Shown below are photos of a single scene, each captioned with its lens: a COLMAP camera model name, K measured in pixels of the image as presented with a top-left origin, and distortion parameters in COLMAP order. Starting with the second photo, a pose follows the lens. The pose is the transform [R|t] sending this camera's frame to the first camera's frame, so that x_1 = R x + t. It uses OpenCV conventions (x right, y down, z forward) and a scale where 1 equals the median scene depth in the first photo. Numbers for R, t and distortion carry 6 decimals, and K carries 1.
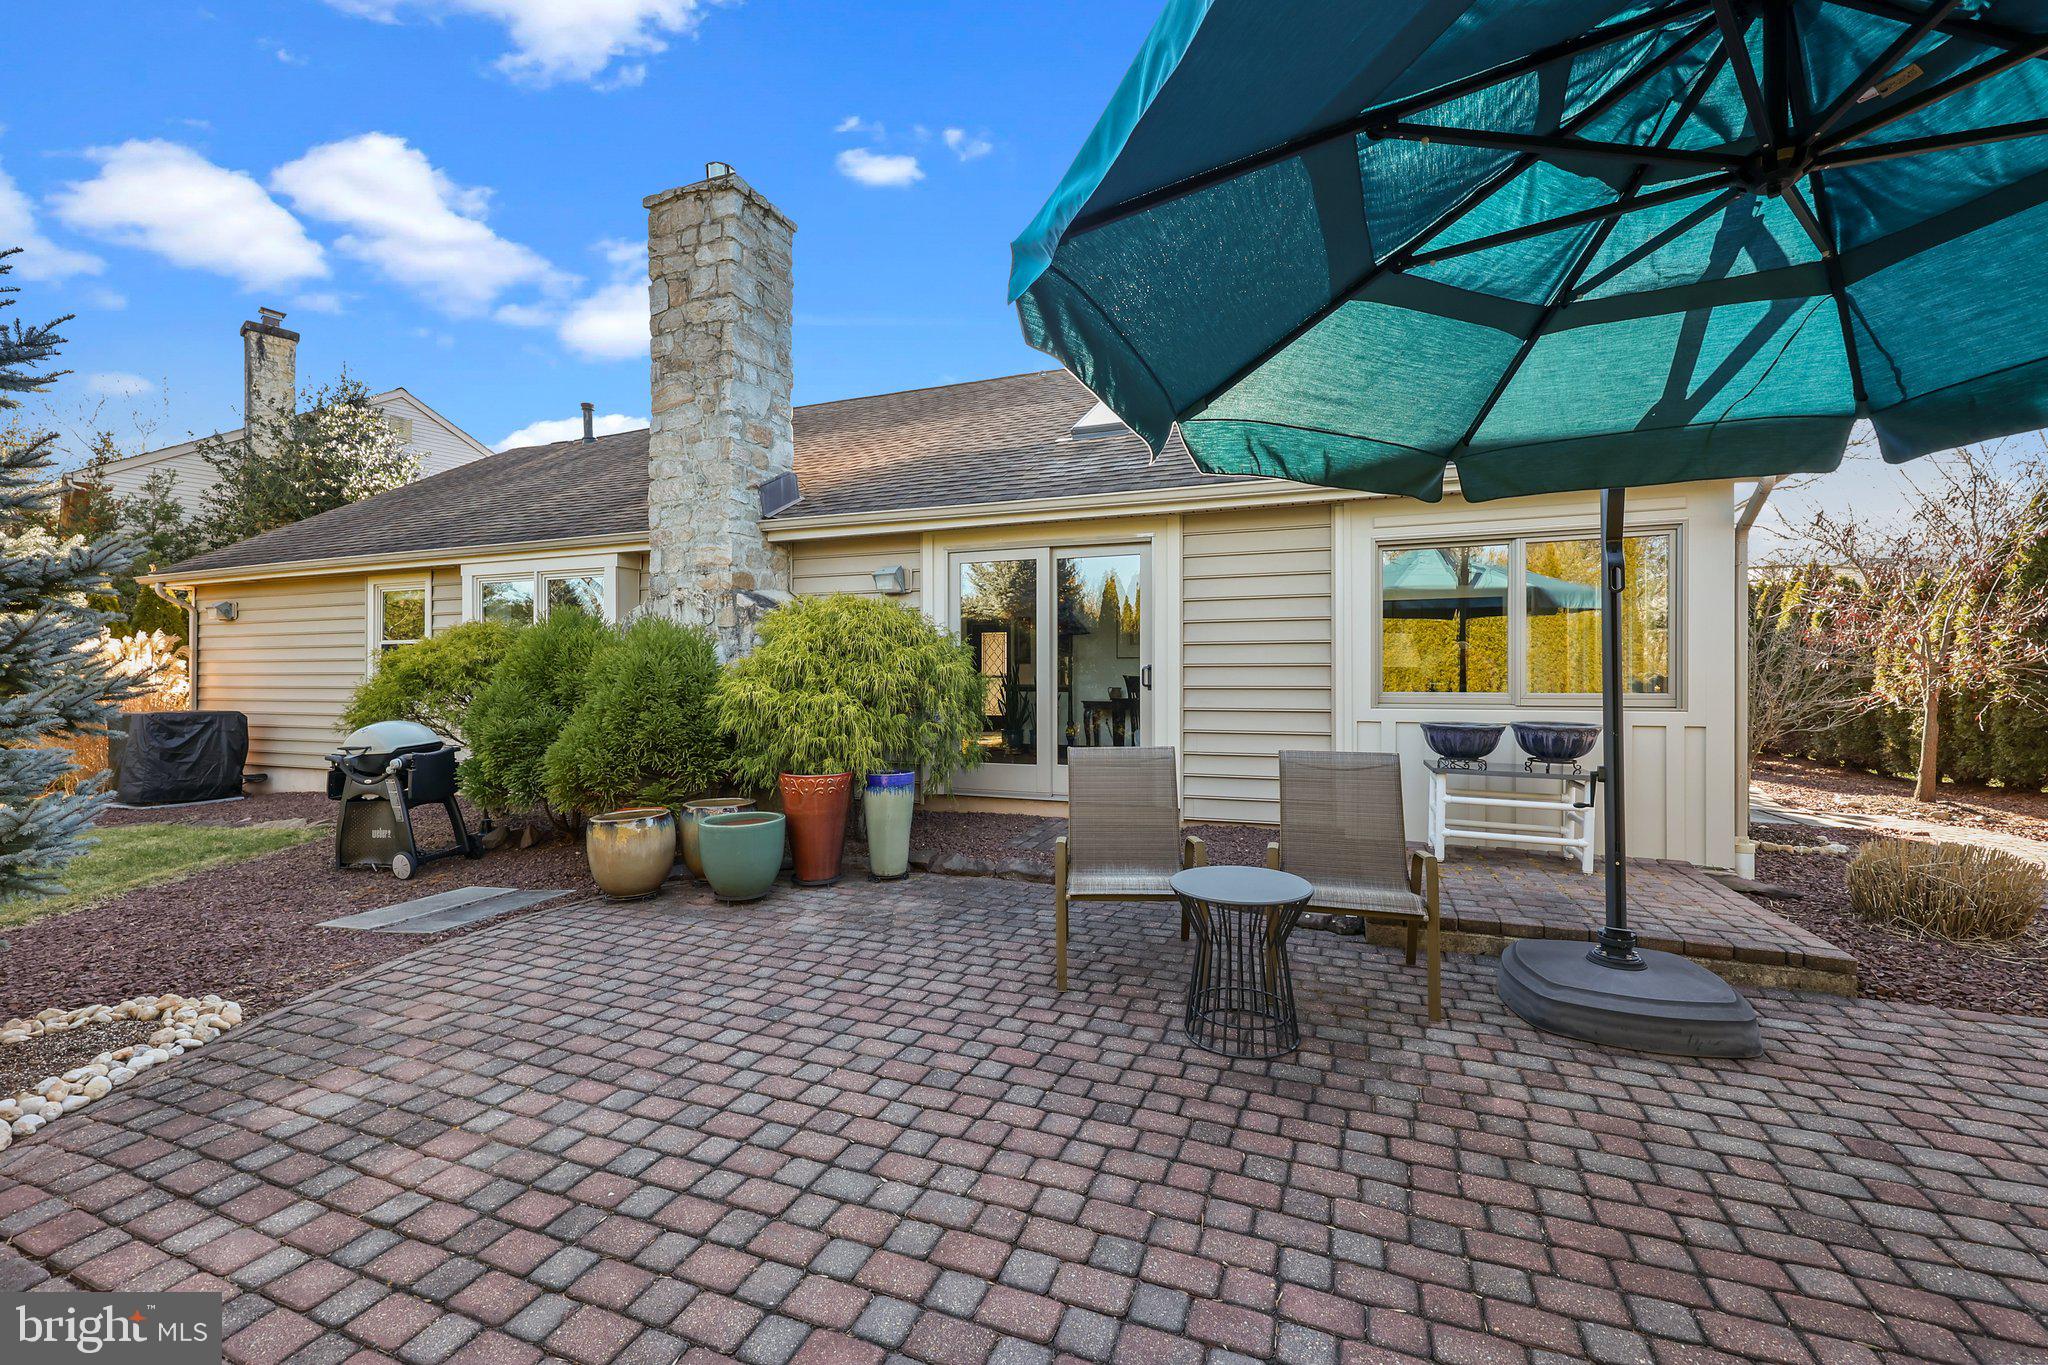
lens RADIAL K [[831.4, 0, 1024.6], [0, 831.4, 680.9], [0, 0, 1]] dist [-0.002747, -0.000210]
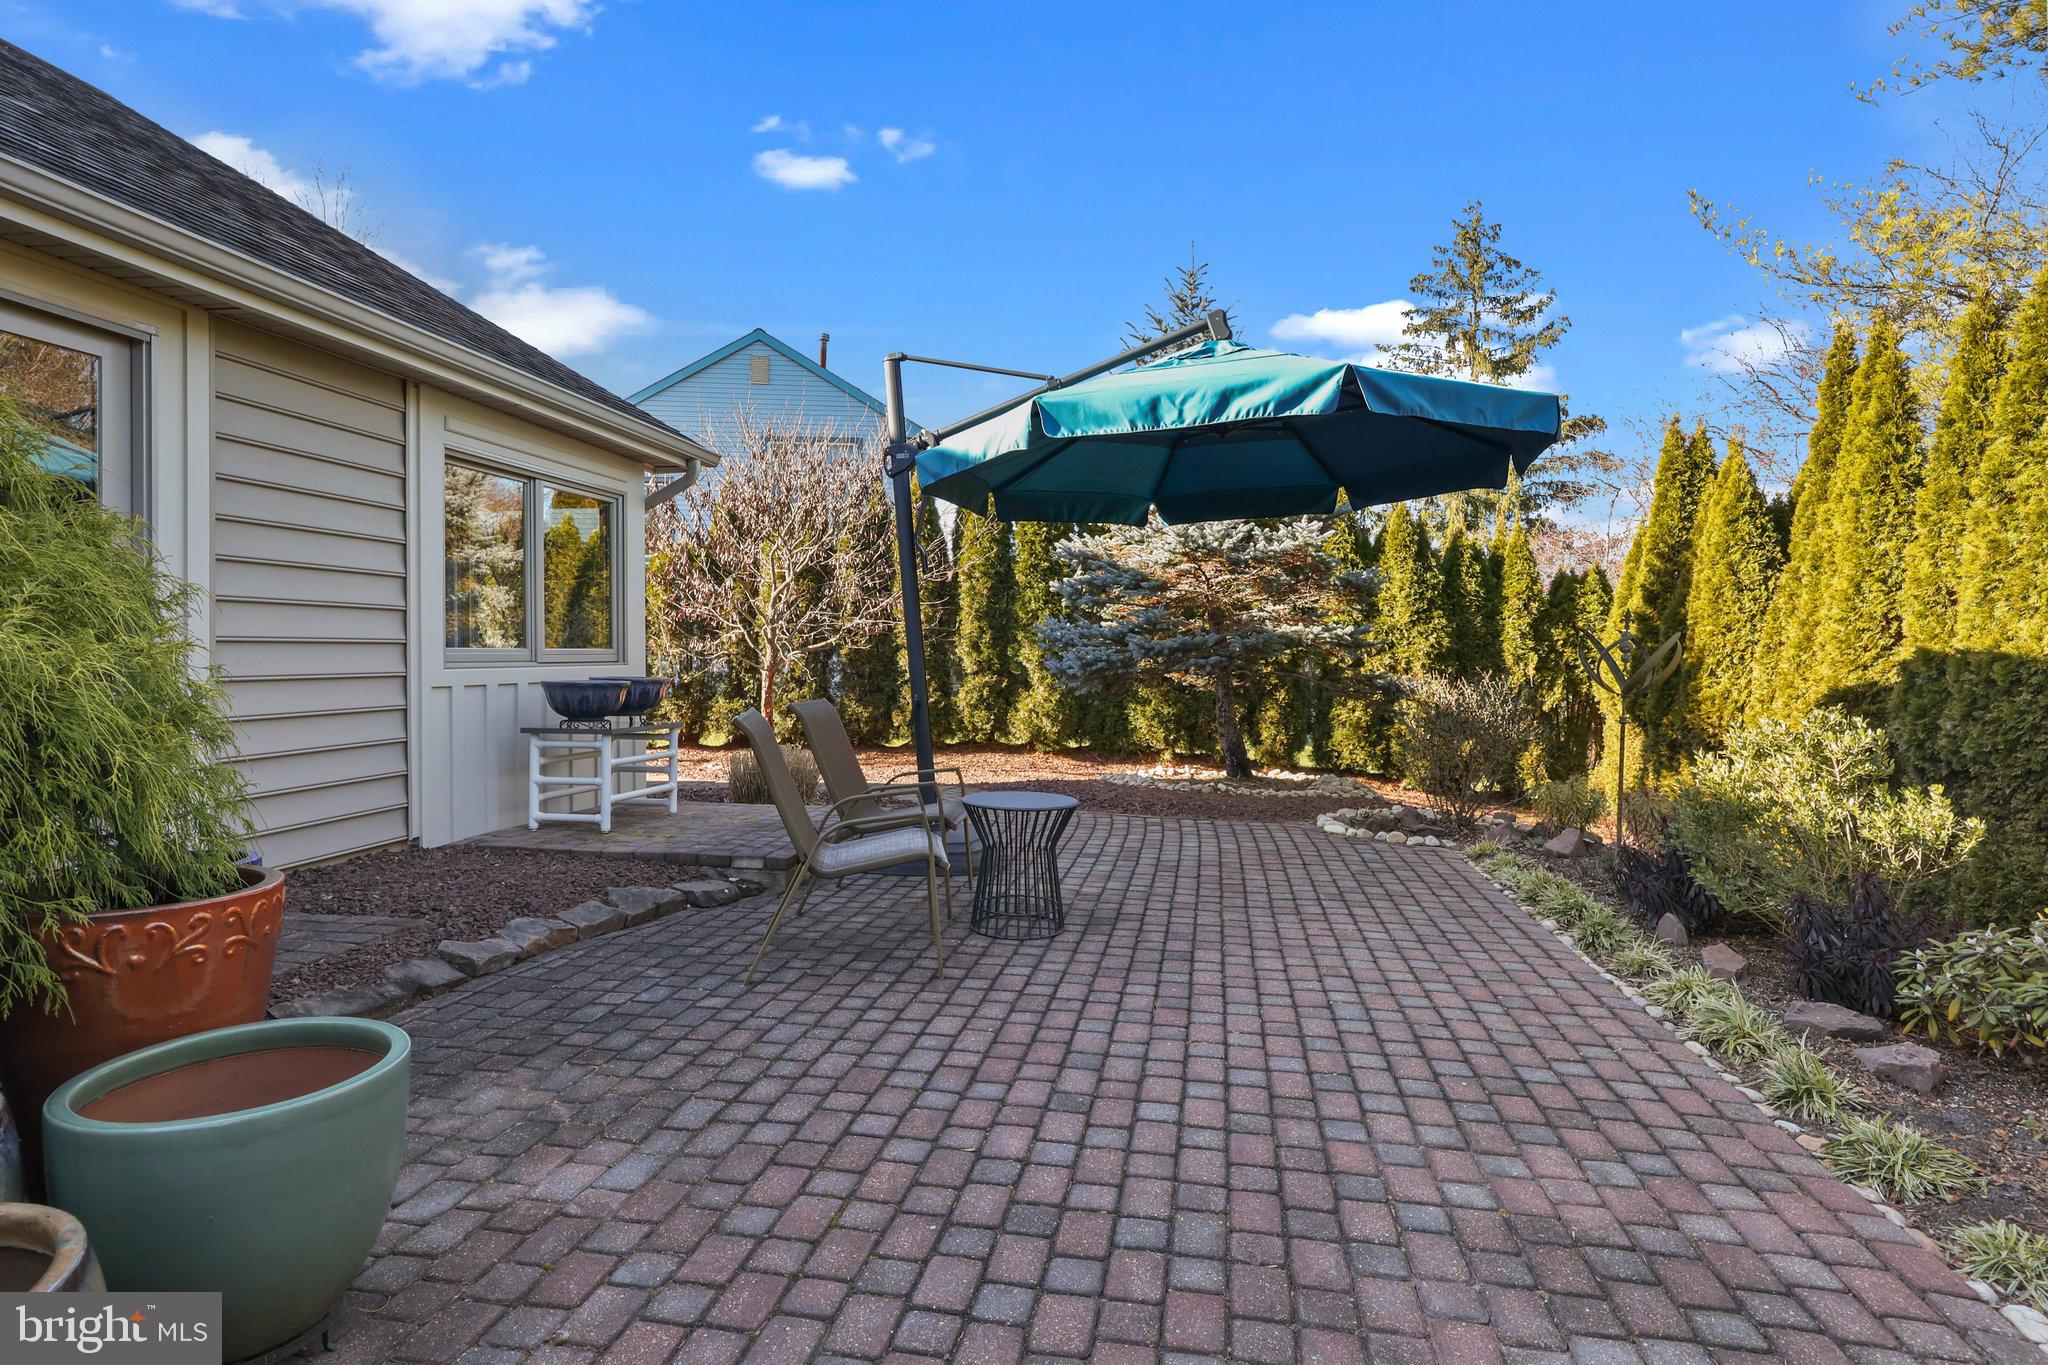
lens RADIAL K [[1090.1, 0, 1027.9], [0, 1090.1, 667.9], [0, 0, 1]] dist [-0.004387, 0.000411]
pose [[-0.218098, -0.013849, 0.975829, -1.124489], [0.000817, 0.999896, 0.014373, 0.029913], [-0.975927, 0.003931, -0.218064, 1.190794]]
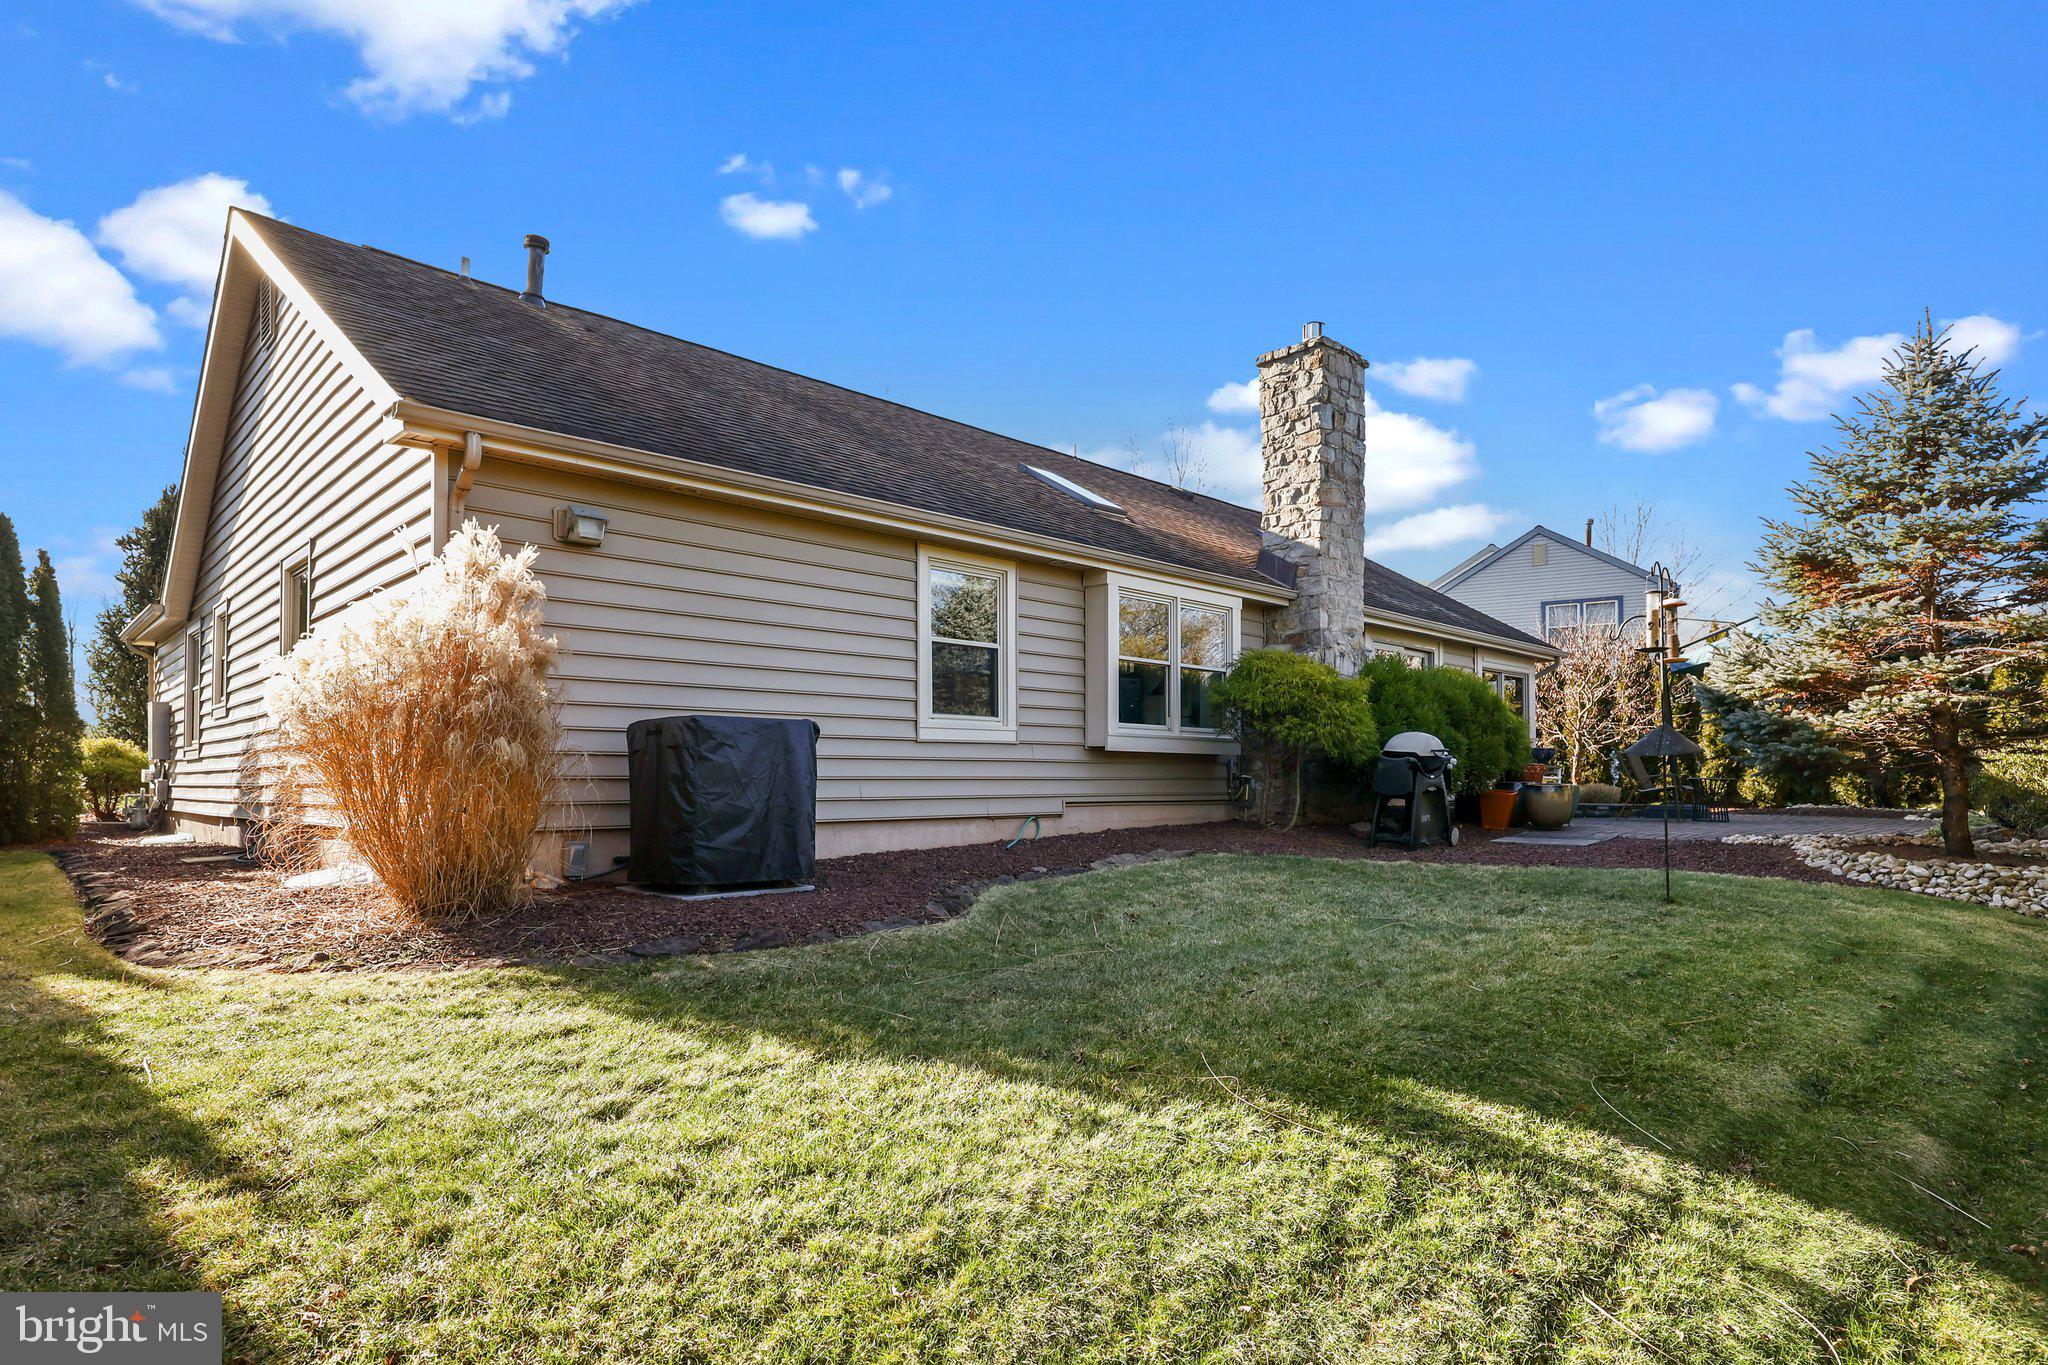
lens RADIAL K [[1090.1, 0, 1025.7], [0, 1090.1, 767.6], [0, 0, 1]] dist [-0.004387, 0.000411]
pose [[0.406793, 0.010274, 0.913463, -4.541125], [0.004708, 0.999900, -0.013342, 0.216898], [-0.913508, 0.009728, 0.406704, 1.585520]]
